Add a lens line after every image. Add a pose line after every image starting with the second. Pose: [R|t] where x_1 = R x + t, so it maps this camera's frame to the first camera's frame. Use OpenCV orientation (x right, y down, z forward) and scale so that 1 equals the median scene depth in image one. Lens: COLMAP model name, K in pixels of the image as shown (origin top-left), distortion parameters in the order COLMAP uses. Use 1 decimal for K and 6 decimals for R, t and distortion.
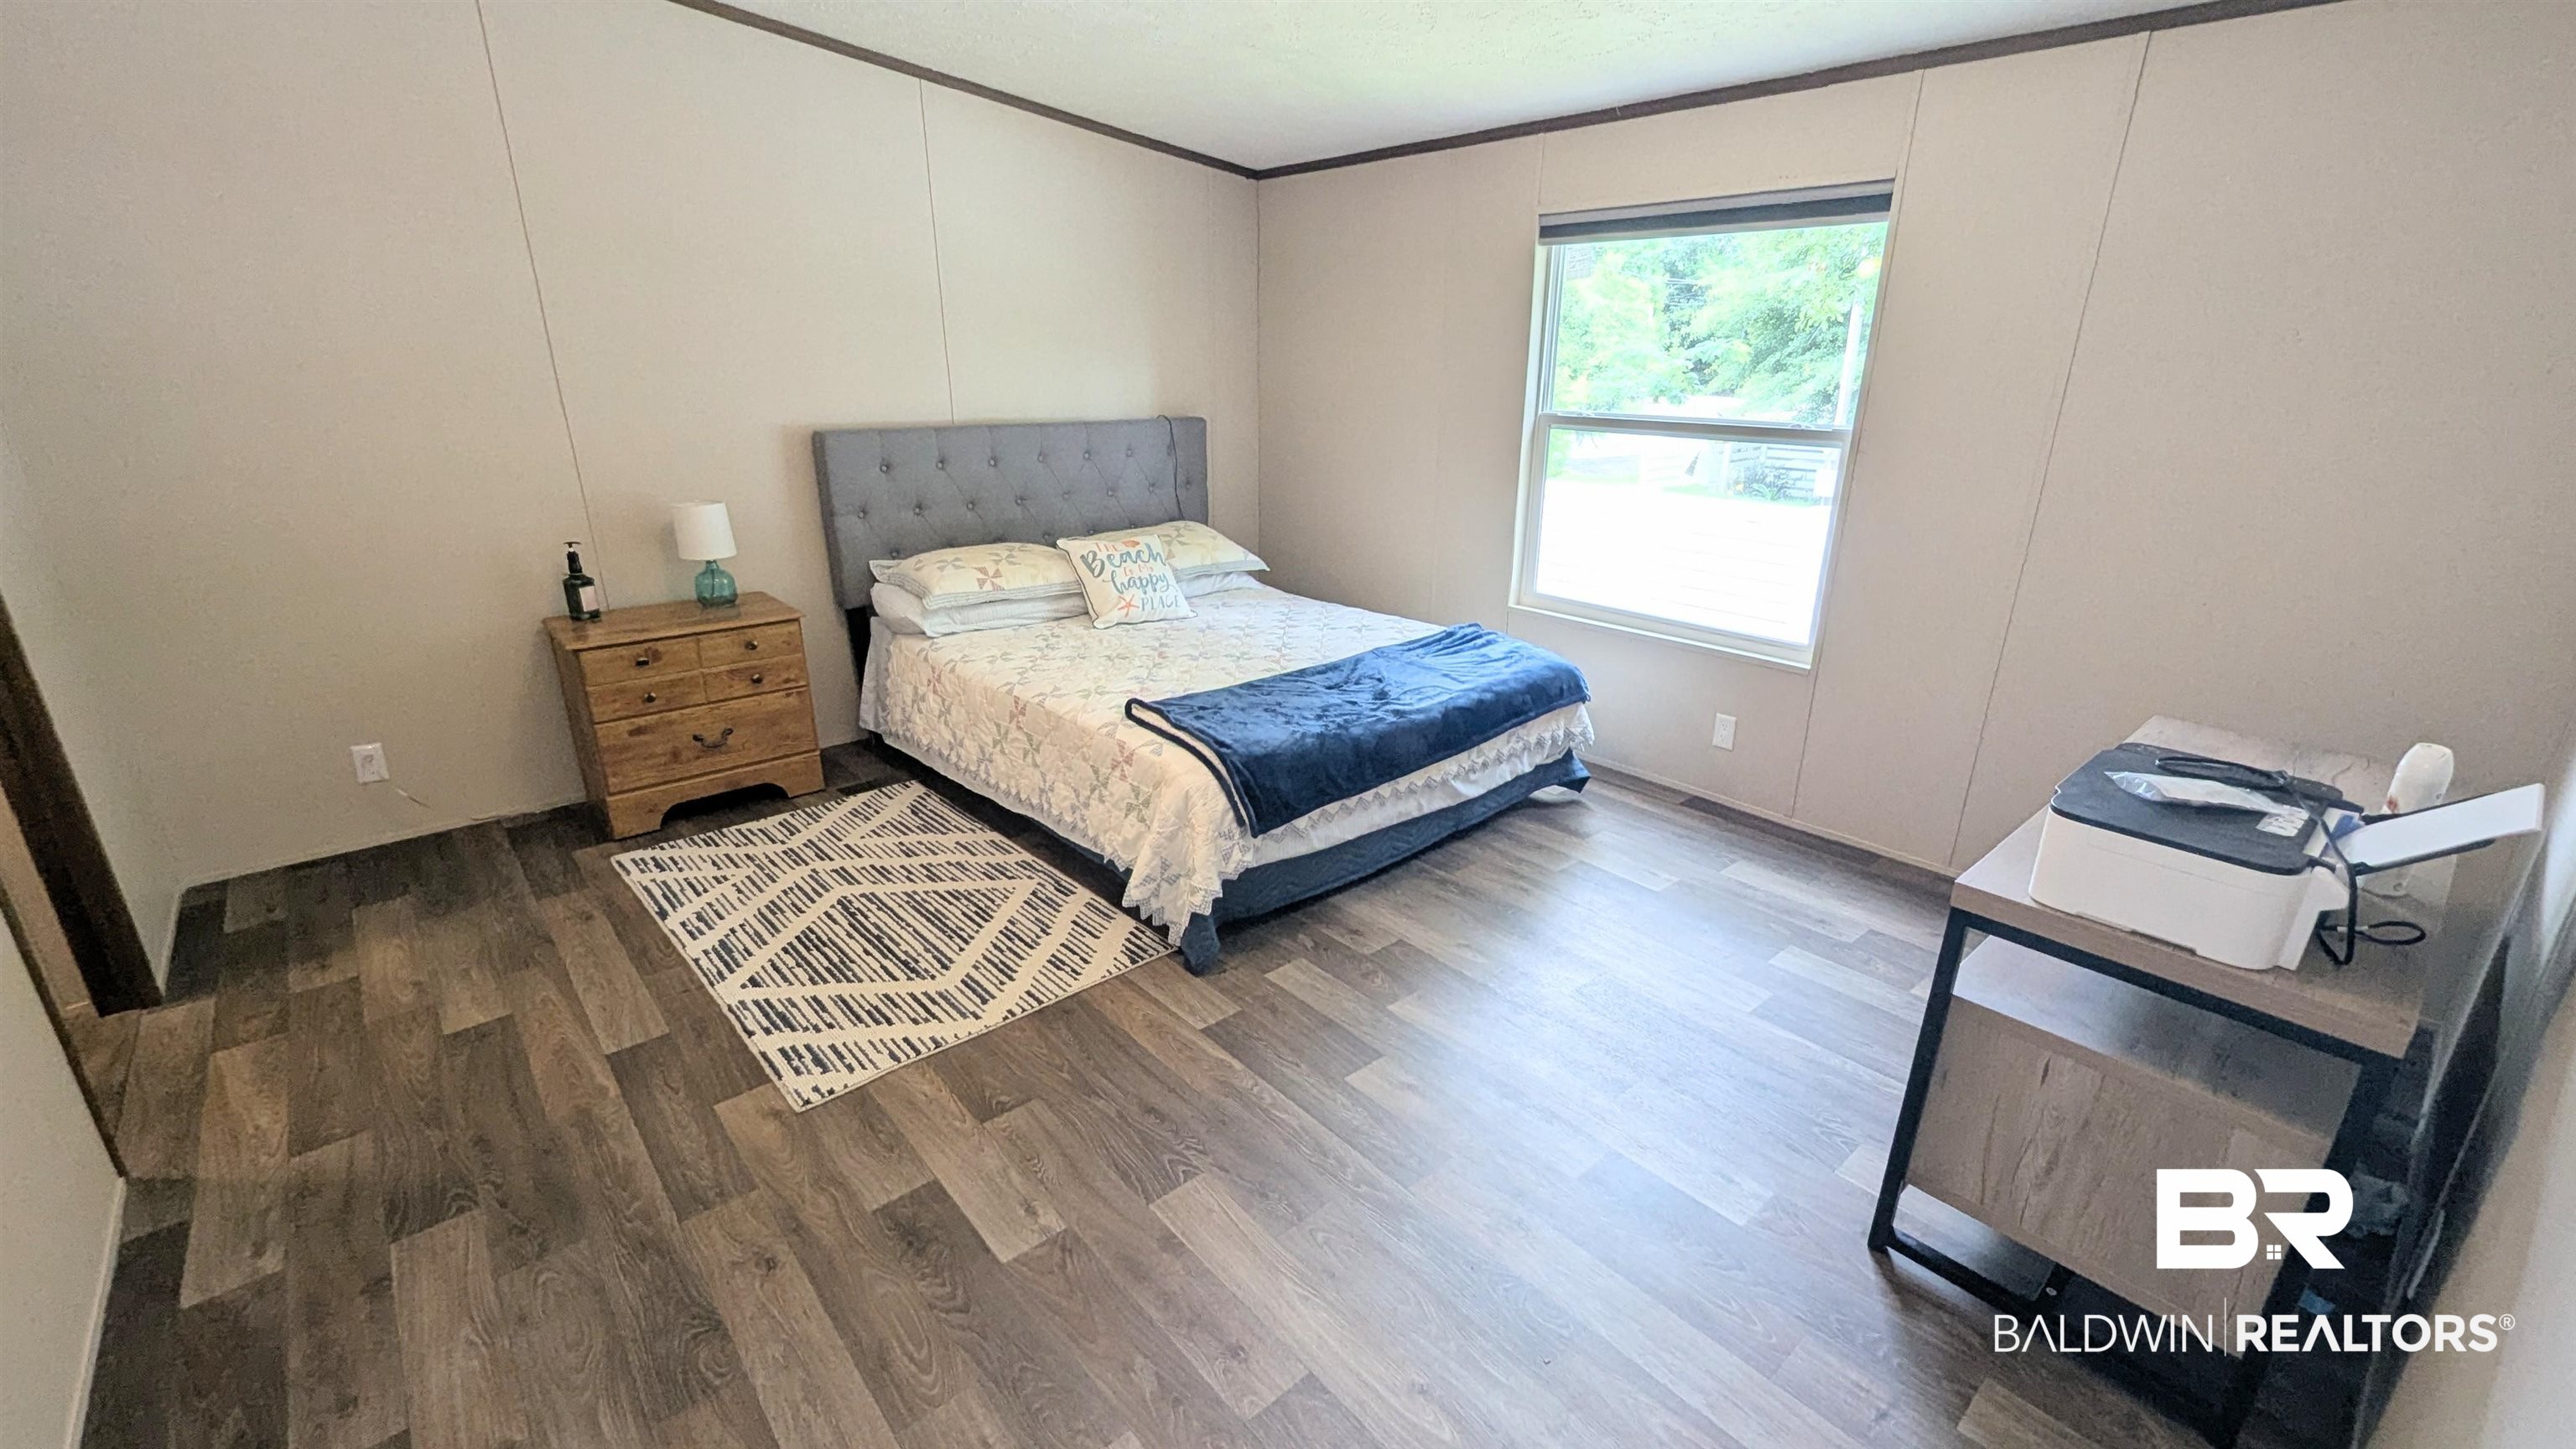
lens RADIAL K [[1072.8, 0, 1292.1], [0, 1072.8, 725.8], [0, 0, 1]] dist [0.000486, 0.000647]
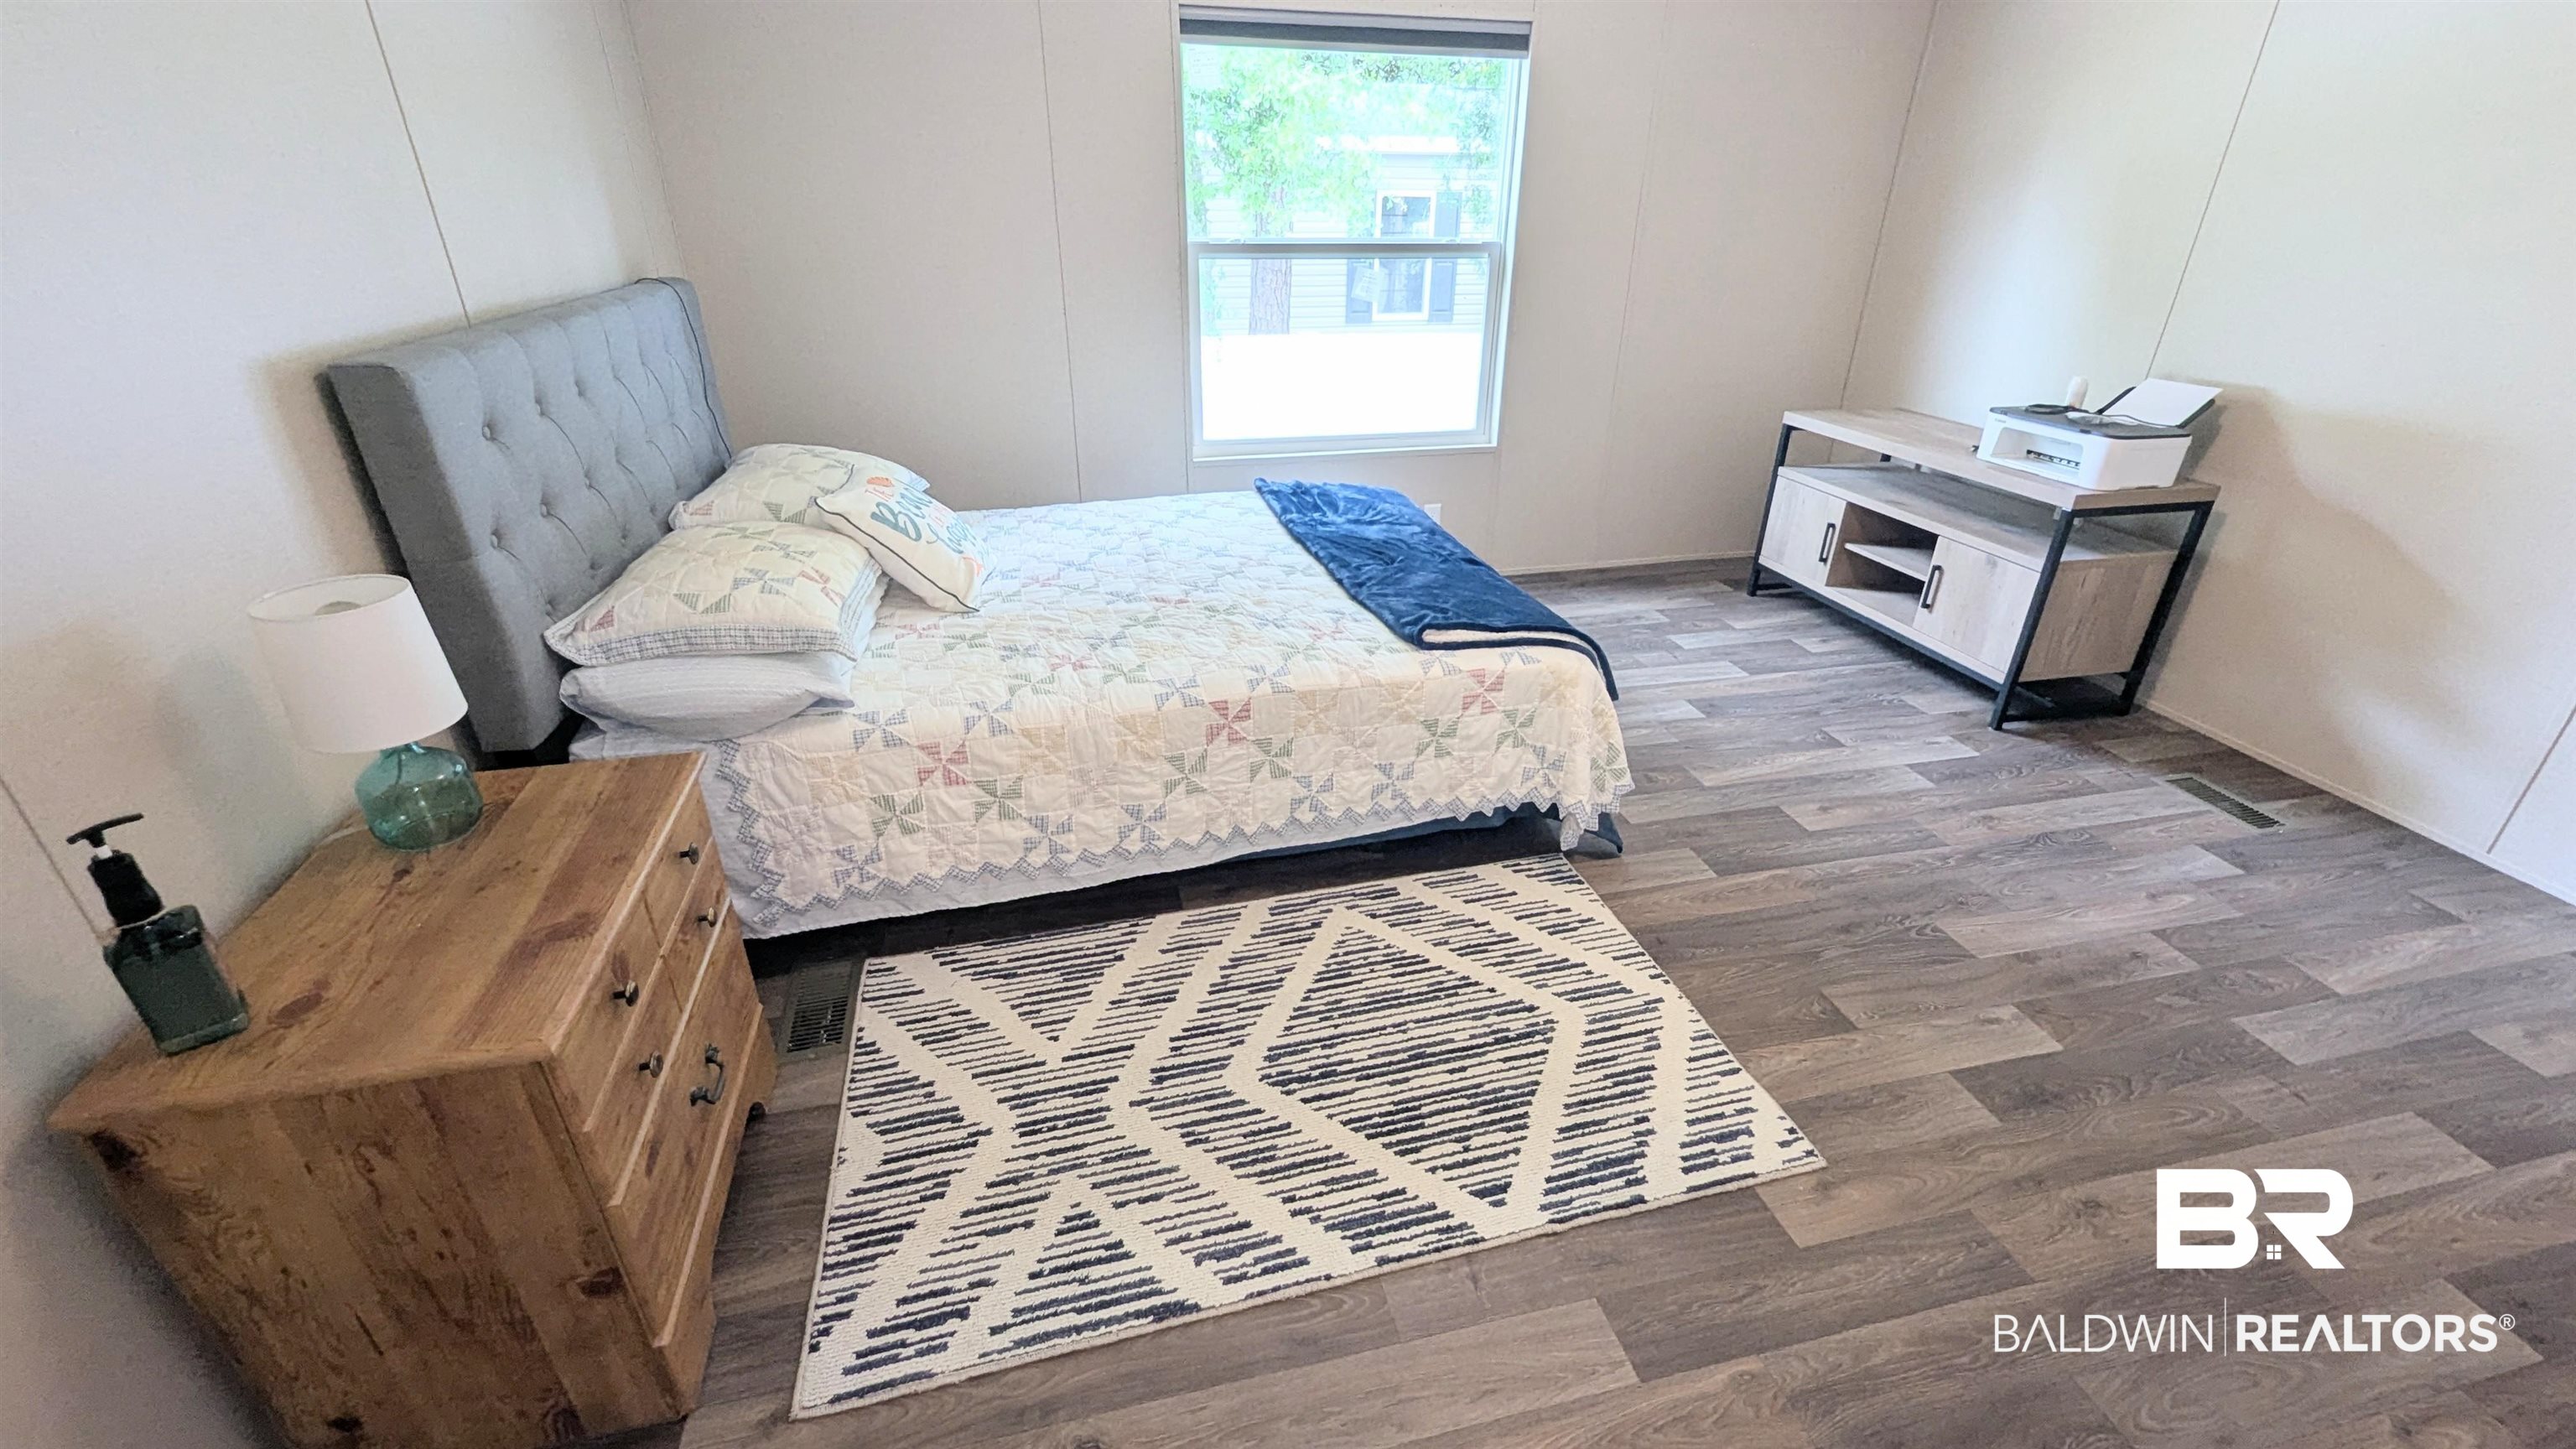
lens RADIAL K [[1072.8, 0, 1294.8], [0, 1072.8, 739.1], [0, 0, 1]] dist [0.000486, 0.000647]
pose [[0.464474, -0.406154, 0.786958, -0.848216], [0.284997, 0.909909, 0.301401, -0.214252], [-0.838475, 0.084288, 0.538382, 0.641253]]
